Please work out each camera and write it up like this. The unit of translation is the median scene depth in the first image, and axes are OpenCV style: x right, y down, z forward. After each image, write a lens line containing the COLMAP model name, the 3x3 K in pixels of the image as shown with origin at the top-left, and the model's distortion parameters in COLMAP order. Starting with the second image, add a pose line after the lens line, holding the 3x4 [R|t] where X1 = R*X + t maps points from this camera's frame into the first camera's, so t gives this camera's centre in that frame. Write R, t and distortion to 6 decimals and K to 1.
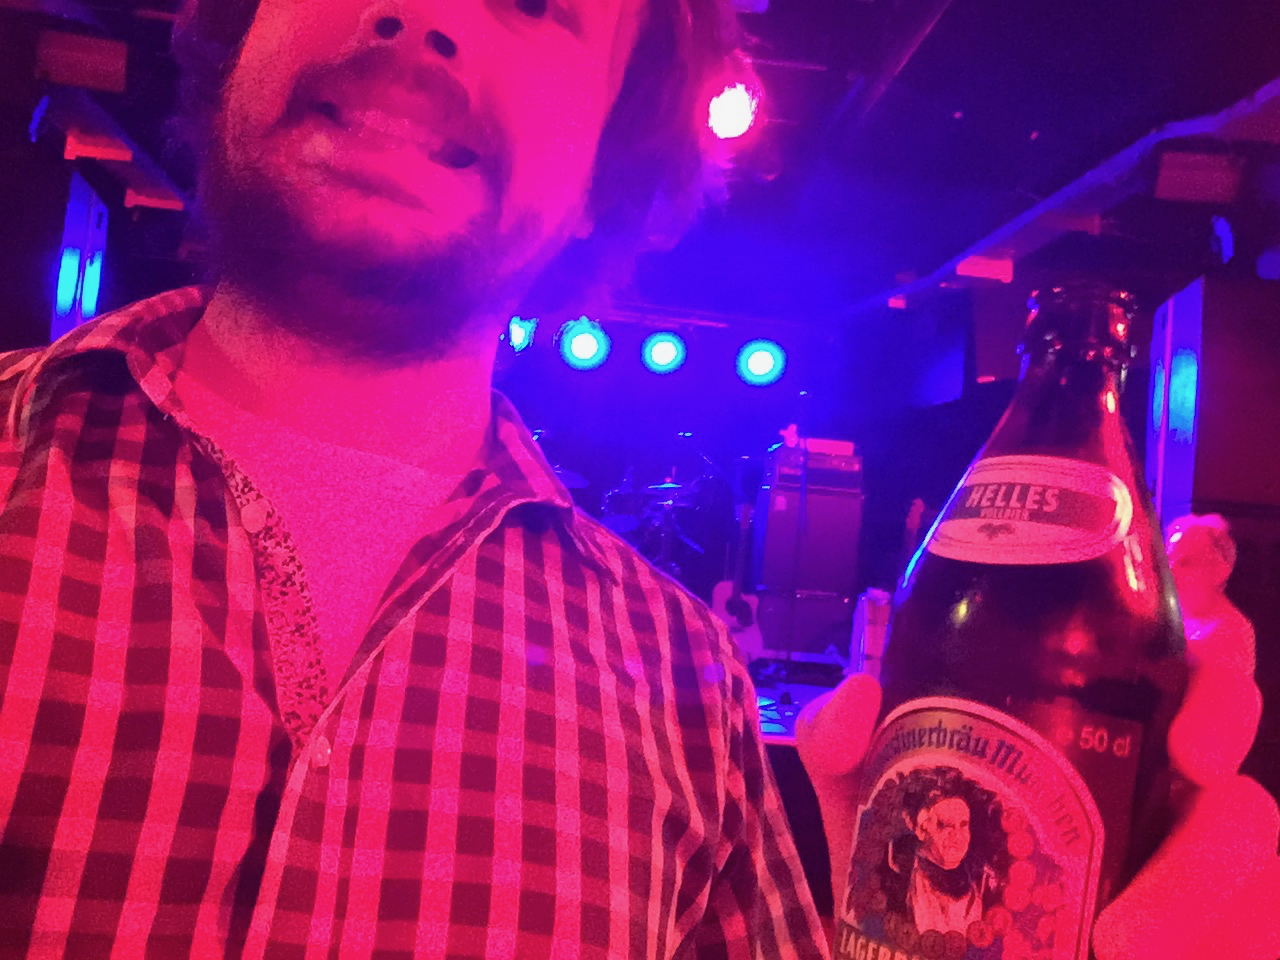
lens RADIAL K [[1219.1, 0, 640.0], [0, 1219.1, 480.0], [0, 0, 1]] dist [0.025632, 0.005262]
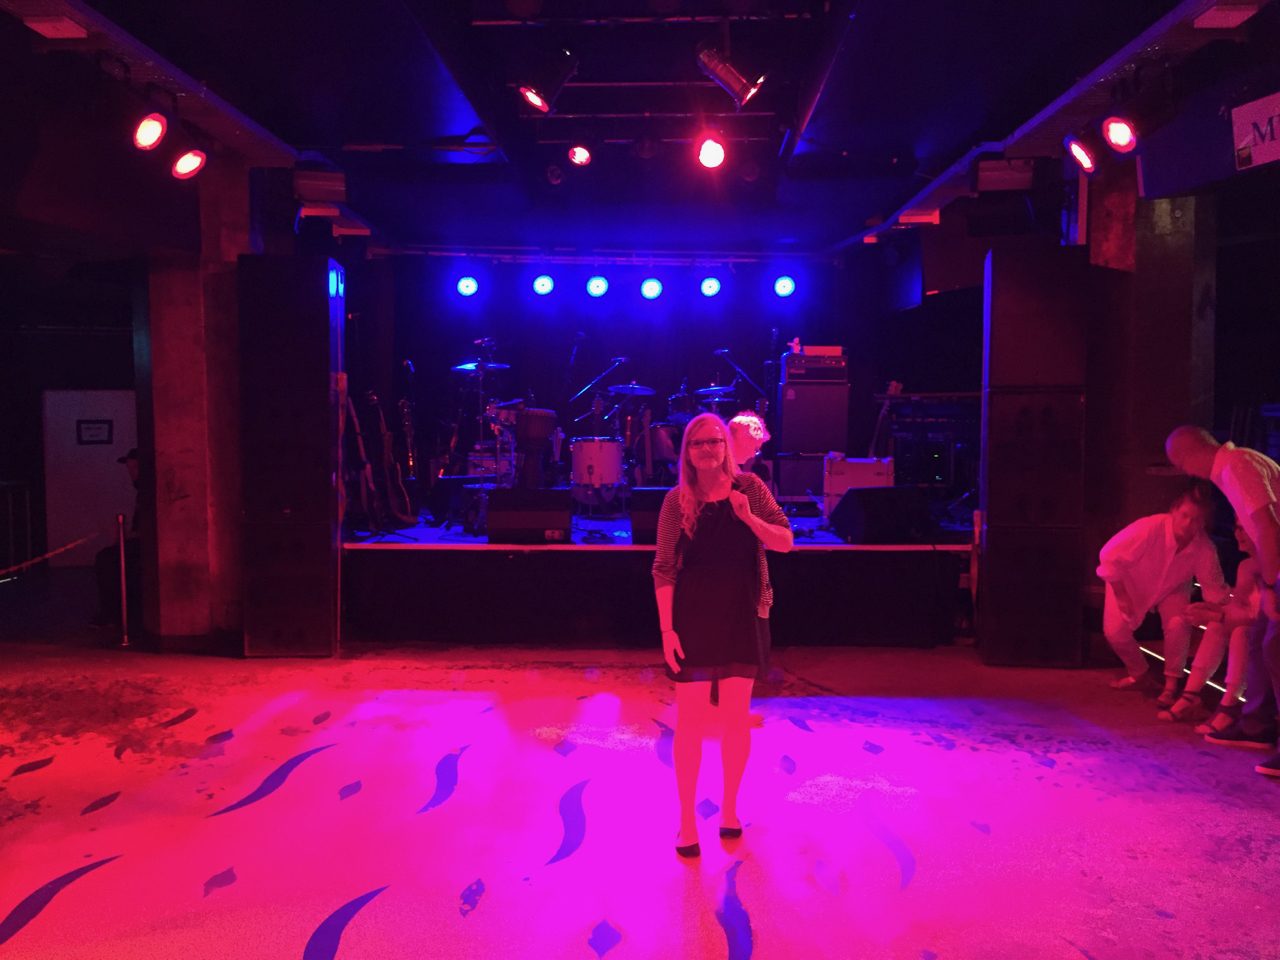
lens RADIAL K [[1107.3, 0, 637.4], [0, 1107.3, 500.8], [0, 0, 1]] dist [0.127996, -0.160283]
pose [[0.990653, -0.071625, -0.116091, 0.079562], [0.086065, 0.988471, 0.124573, -0.035326], [0.105830, -0.133400, 0.985396, -0.324394]]
